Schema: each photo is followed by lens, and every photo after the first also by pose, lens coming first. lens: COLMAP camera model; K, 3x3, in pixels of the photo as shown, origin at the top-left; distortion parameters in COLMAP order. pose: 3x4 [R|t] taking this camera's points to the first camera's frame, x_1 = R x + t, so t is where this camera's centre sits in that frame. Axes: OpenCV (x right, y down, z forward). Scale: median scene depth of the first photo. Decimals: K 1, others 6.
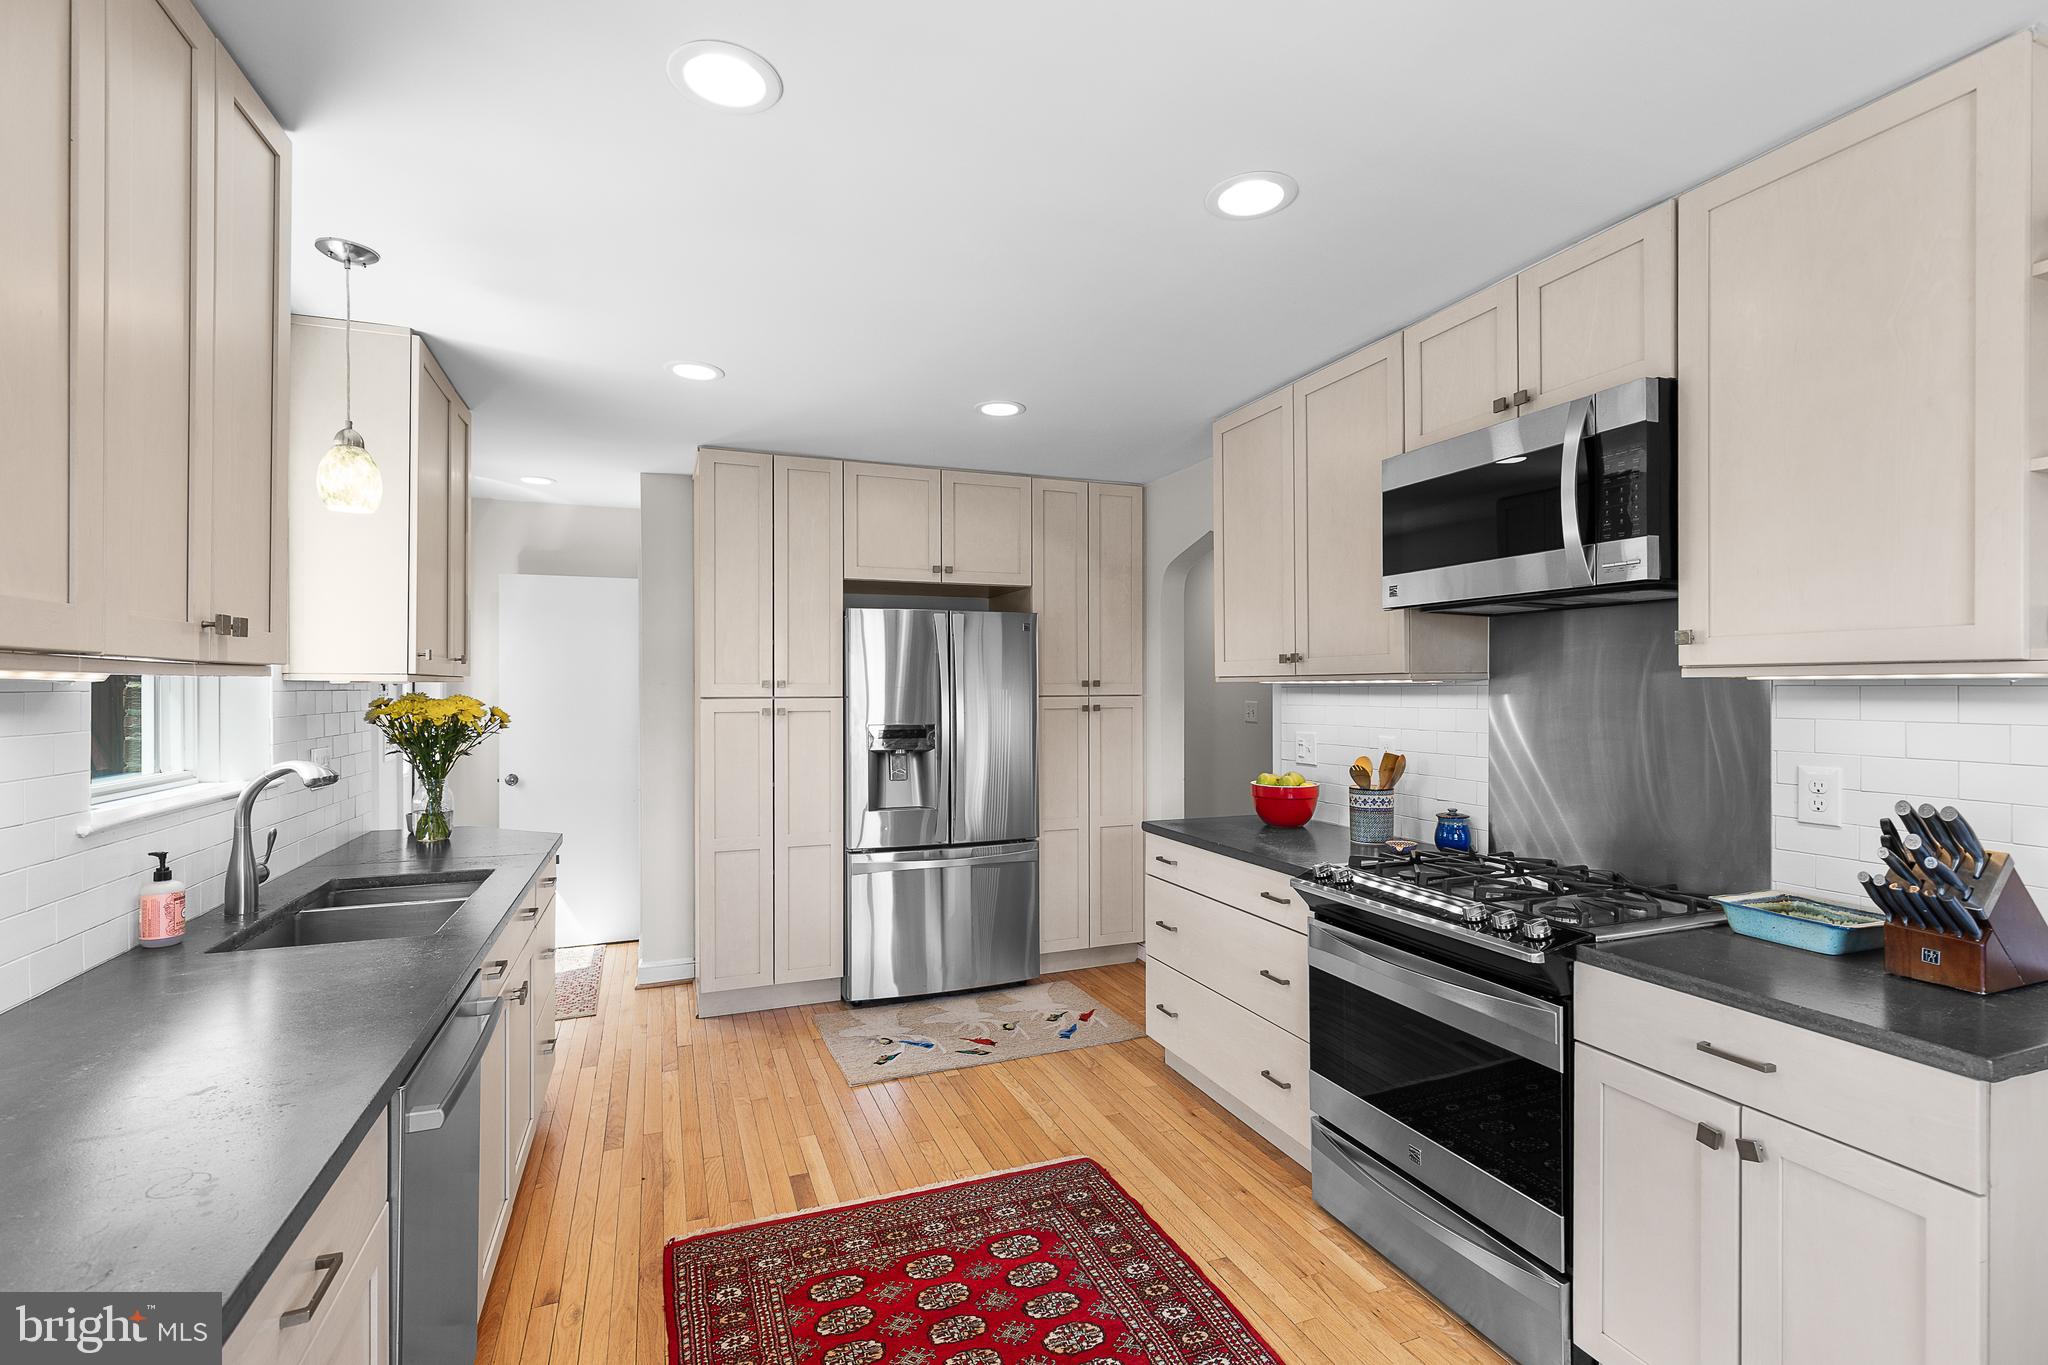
lens RADIAL K [[921.3, 0, 1016.2], [0, 921.3, 682.7], [0, 0, 1]] dist [0.002935, -0.000101]
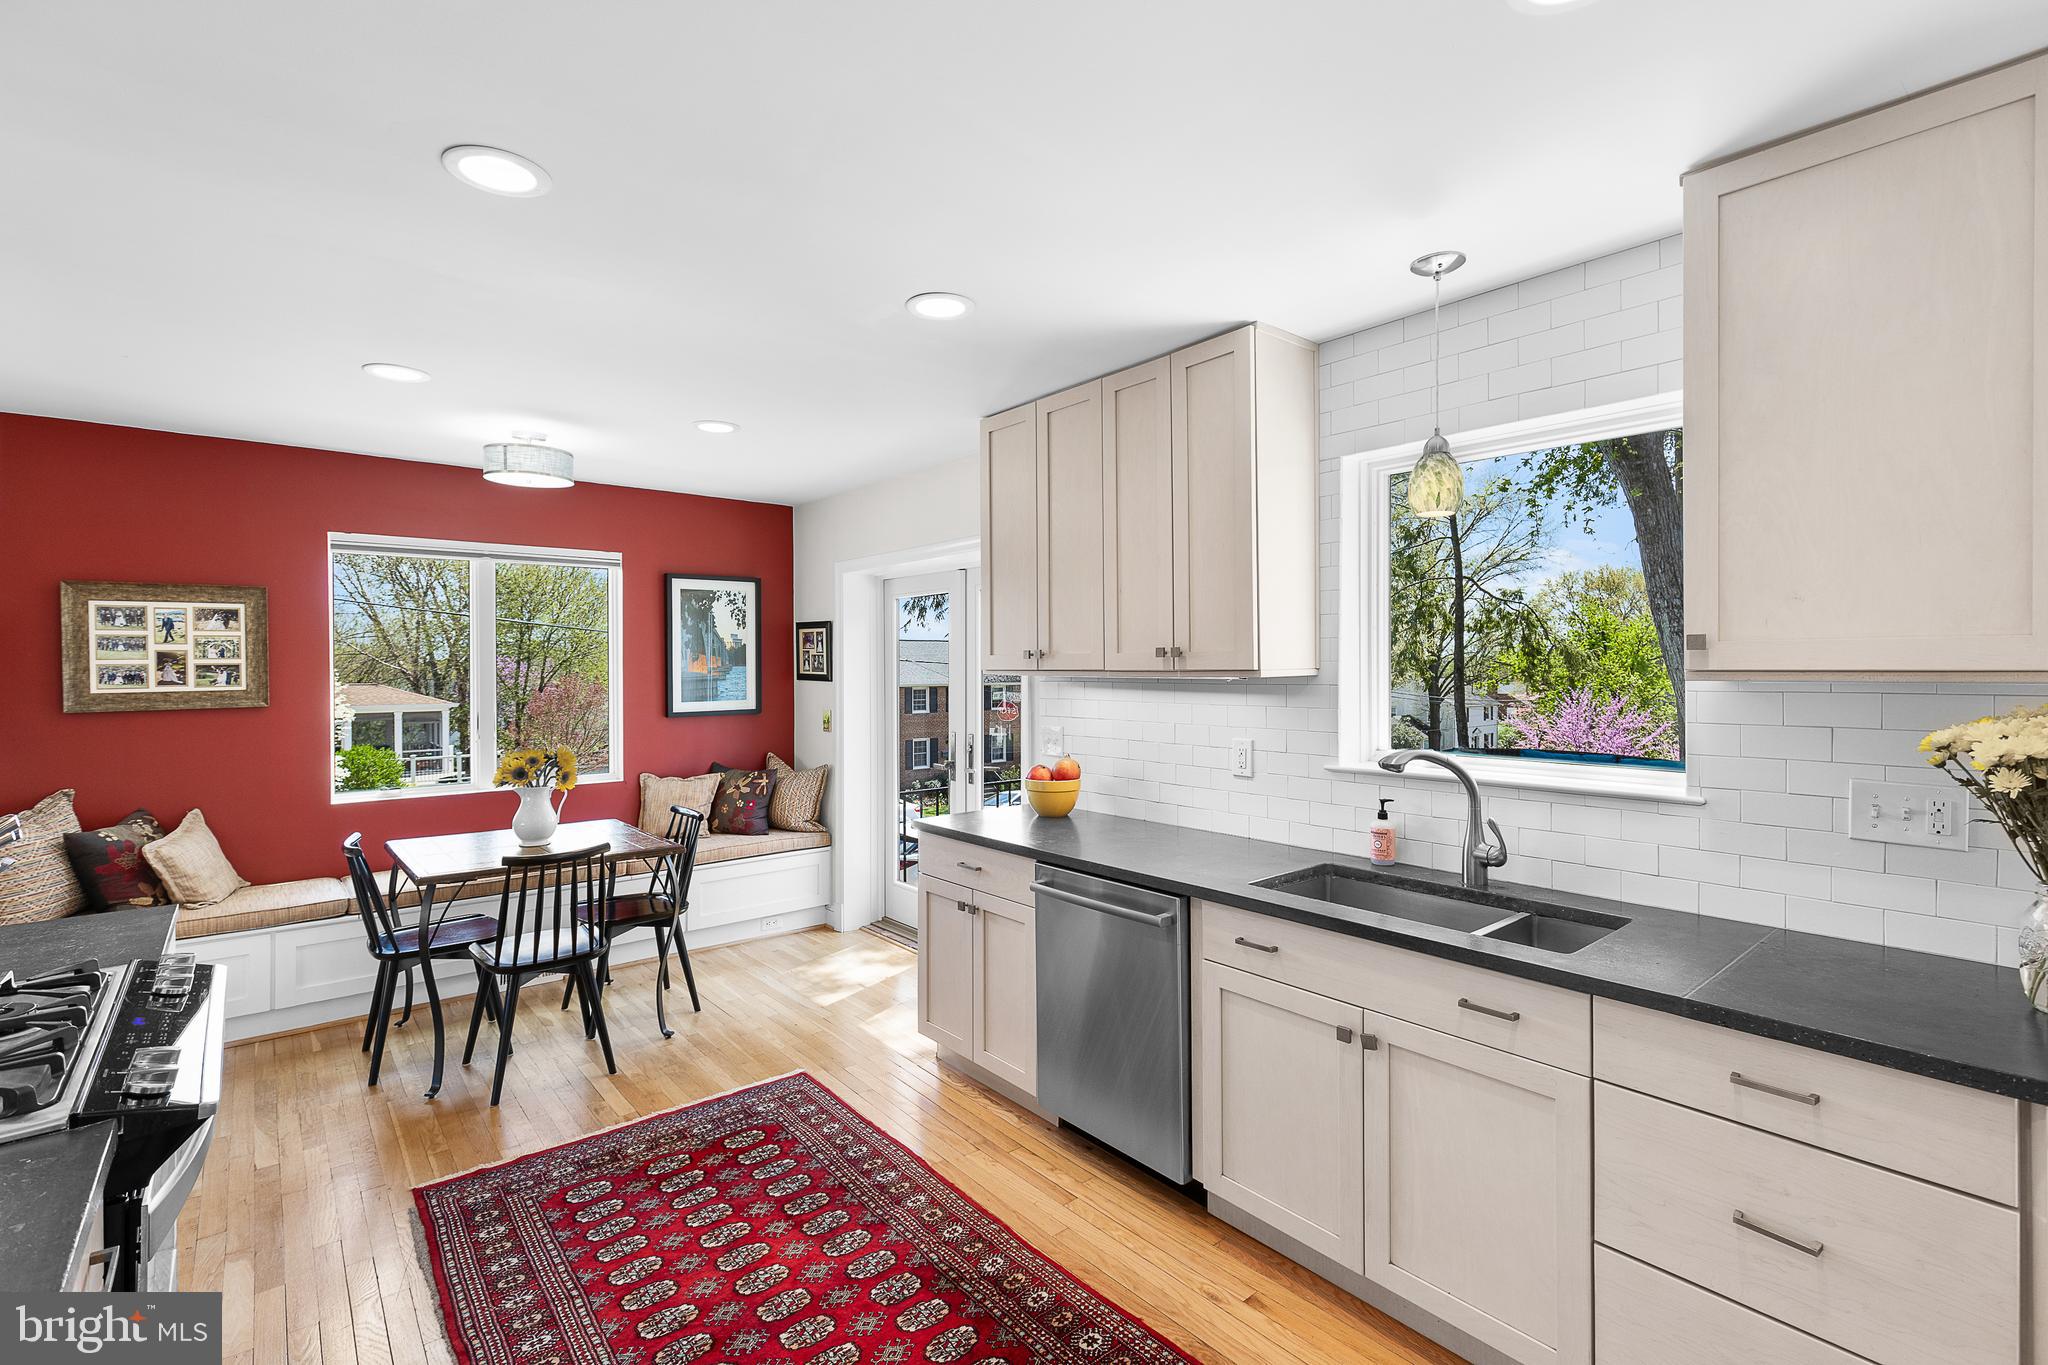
lens RADIAL K [[922.5, 0, 1020.7], [0, 922.5, 665.6], [0, 0, 1]] dist [0.003582, -0.000350]
pose [[-0.949472, 0.006243, -0.313789, 0.032585], [0.007654, 0.999965, -0.003264, -0.013946], [0.313758, -0.005501, -0.949487, 1.435695]]
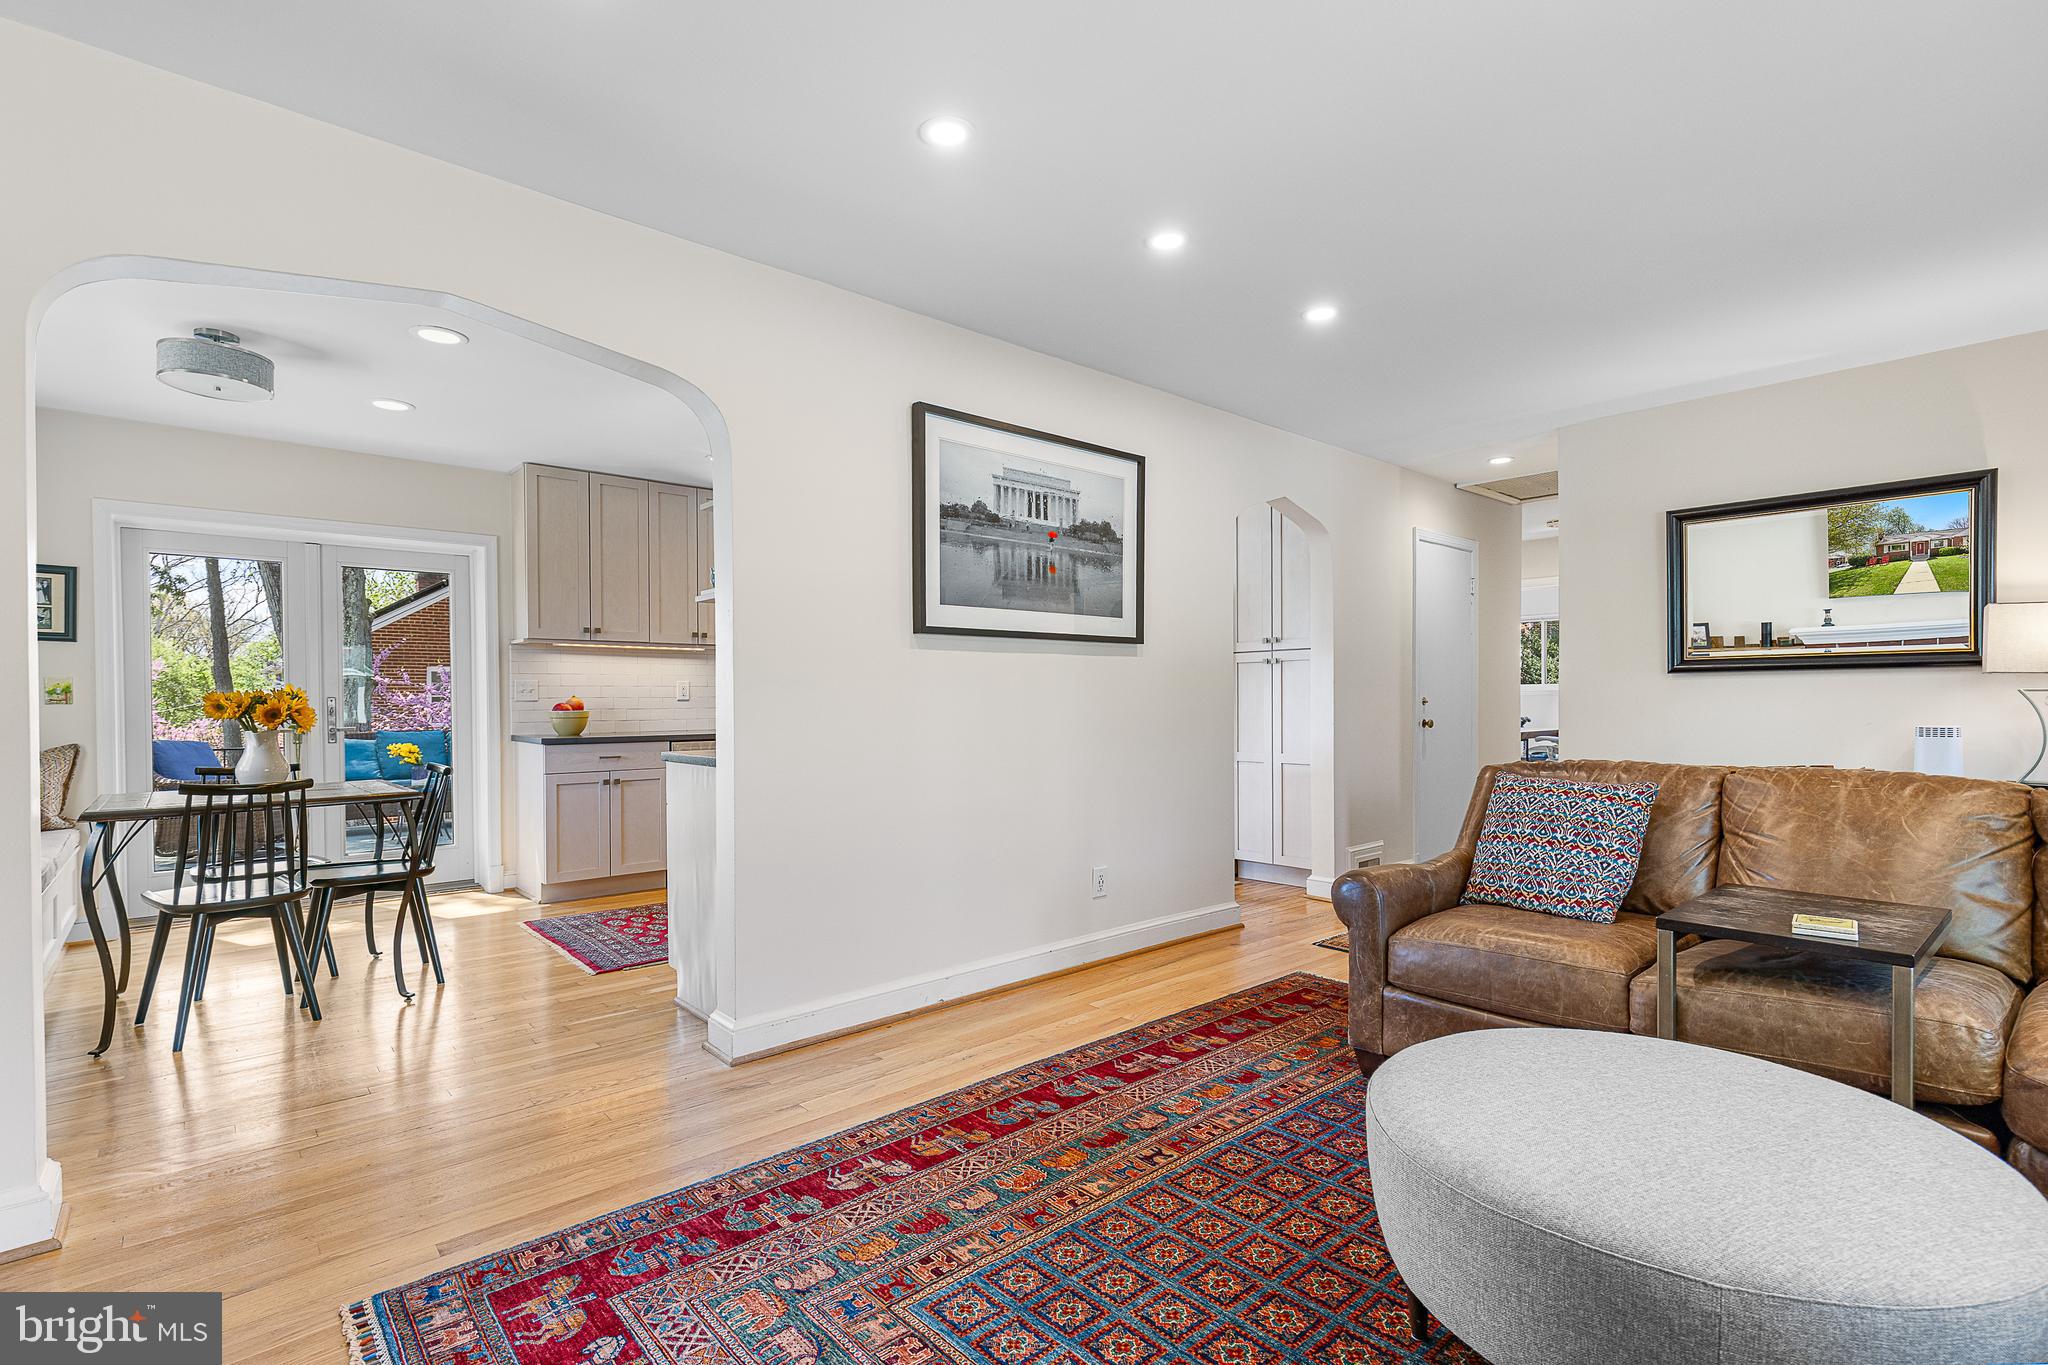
lens RADIAL K [[950.7, 0, 1019.2], [0, 950.7, 708.1], [0, 0, 1]] dist [0.001212, 0.000084]
pose [[0.338224, 0.008581, -0.941026, 1.808118], [0.009317, 0.999879, 0.012466, 0.112884], [0.941019, -0.012984, 0.338103, 0.473332]]
